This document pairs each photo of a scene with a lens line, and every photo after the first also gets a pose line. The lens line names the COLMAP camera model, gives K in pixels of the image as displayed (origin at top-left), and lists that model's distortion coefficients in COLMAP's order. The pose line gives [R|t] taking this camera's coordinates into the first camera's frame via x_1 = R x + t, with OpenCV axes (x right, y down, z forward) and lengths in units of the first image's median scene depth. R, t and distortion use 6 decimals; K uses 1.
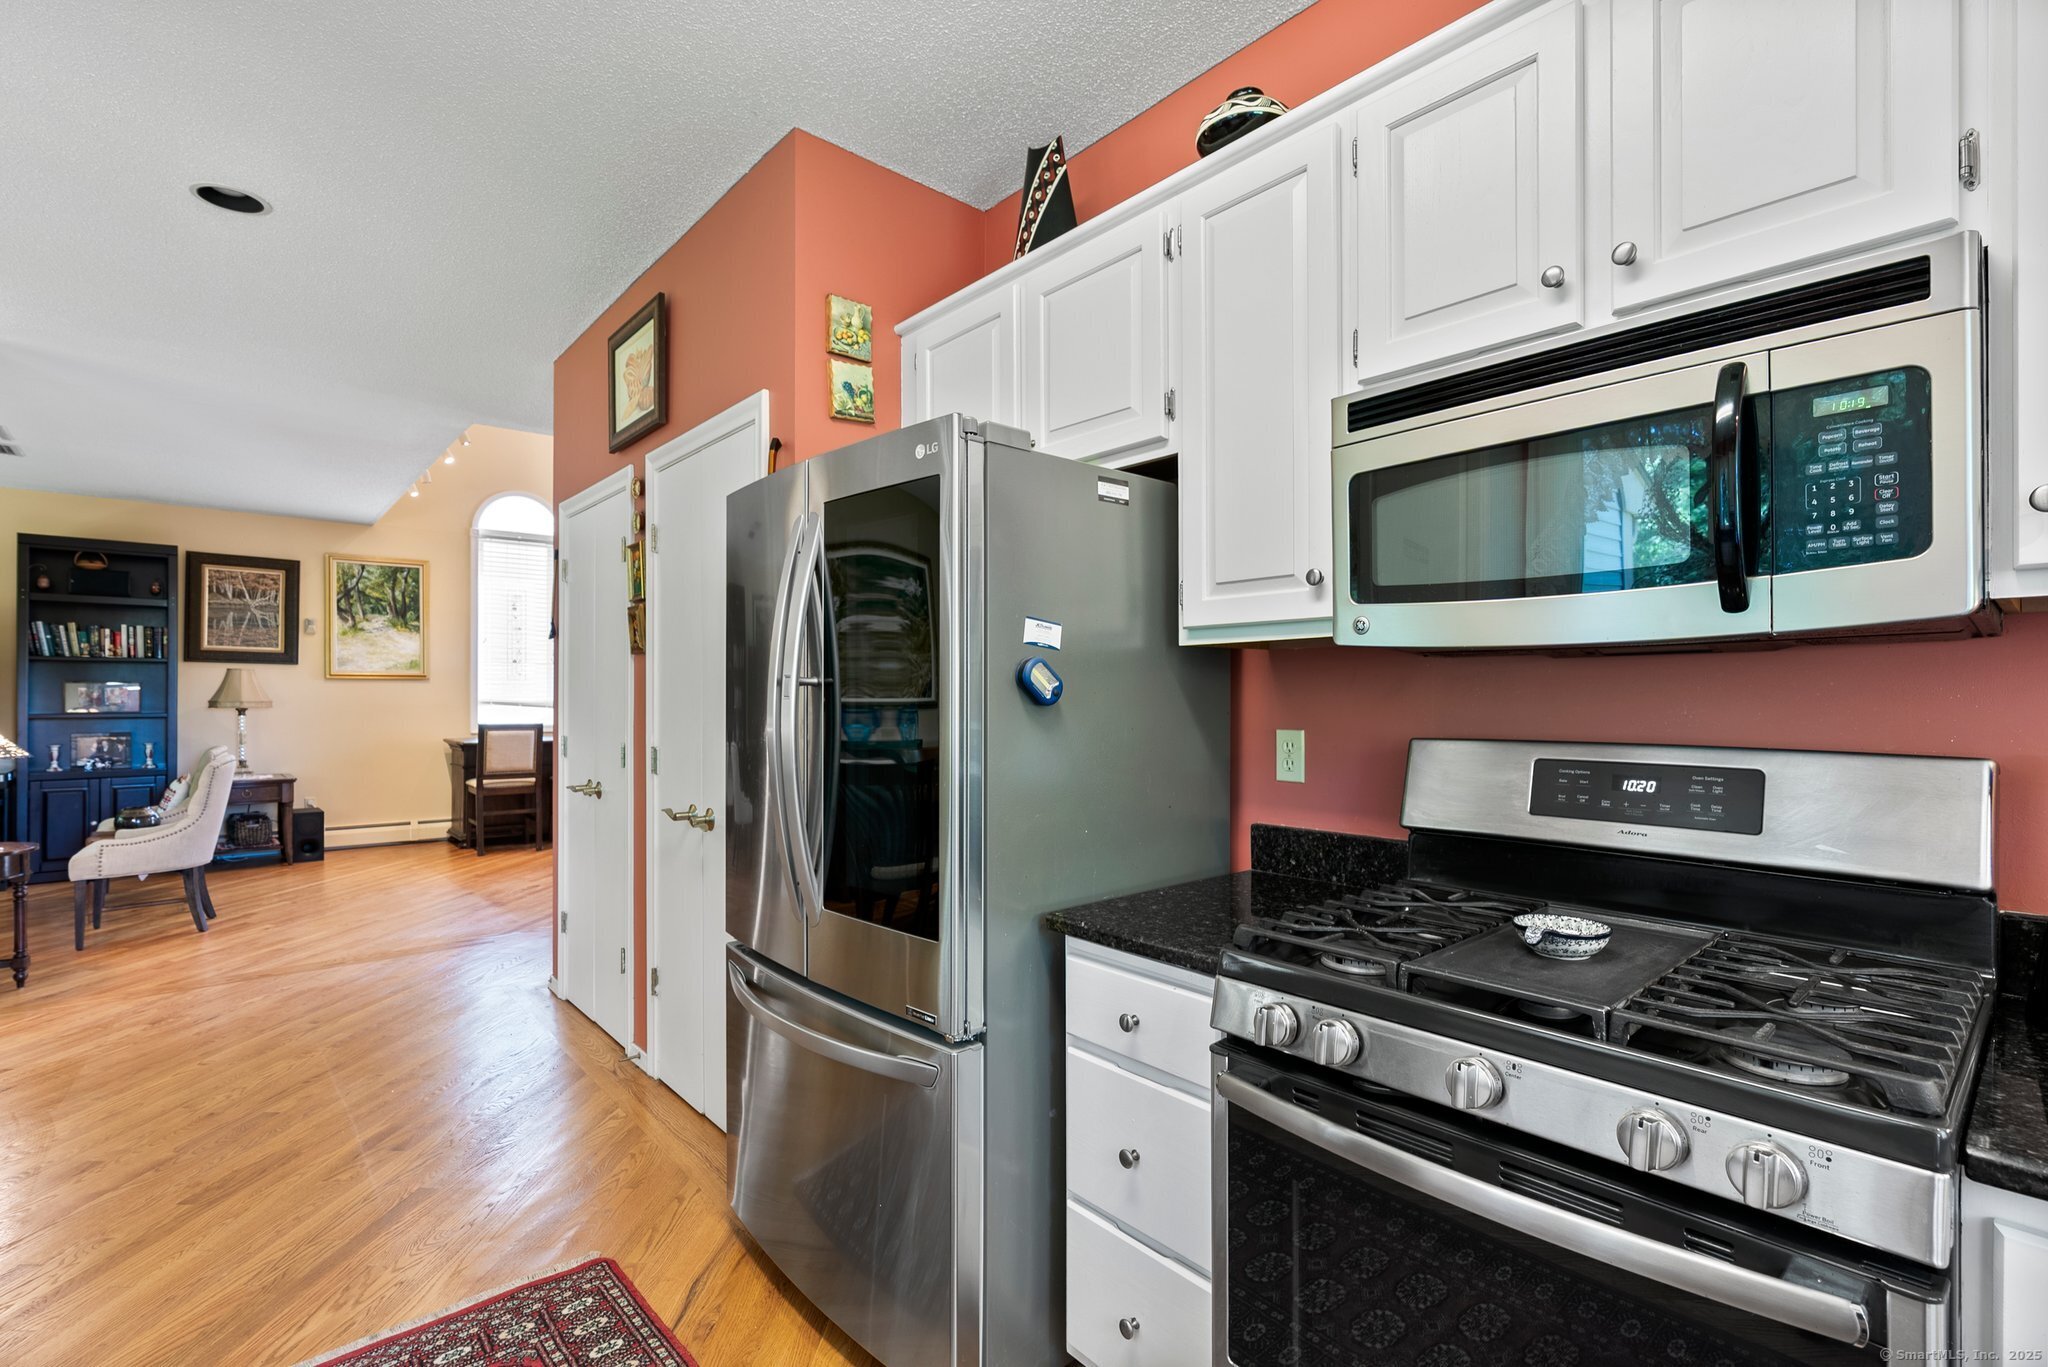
lens RADIAL K [[931.9, 0, 1024.1], [0, 931.9, 693.4], [0, 0, 1]] dist [-0.010921, 0.003072]
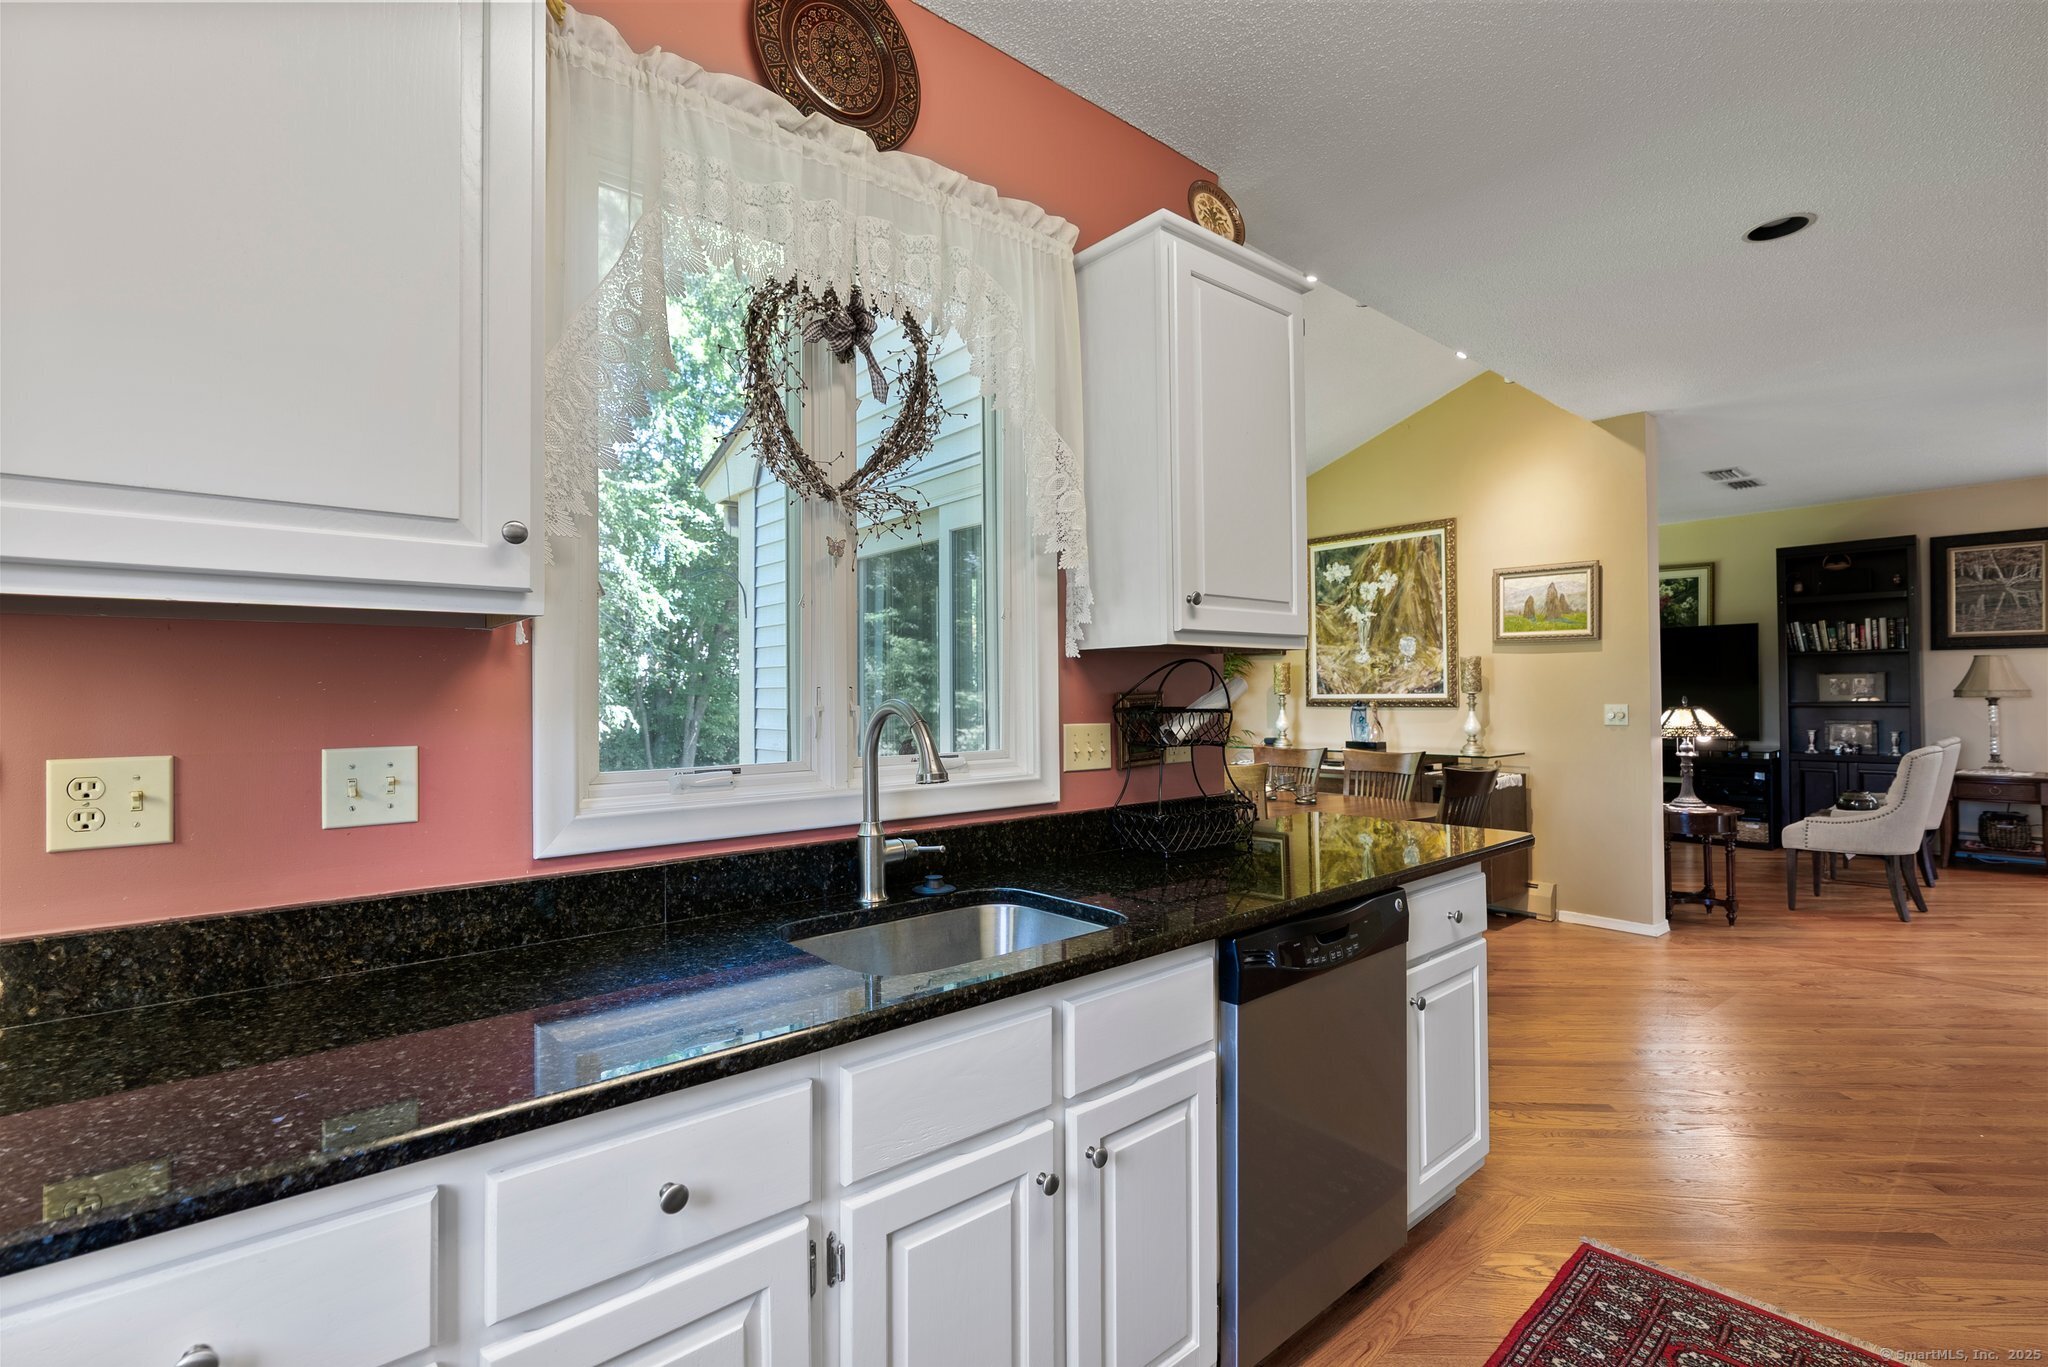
lens RADIAL K [[931.9, 0, 1019.2], [0, 931.9, 688.5], [0, 0, 1]] dist [-0.010921, 0.003072]
pose [[-0.027801, -0.008435, -0.999578, 0.111484], [0.015401, 0.999842, -0.008866, 0.000065], [0.999495, -0.015641, -0.027666, 0.061030]]
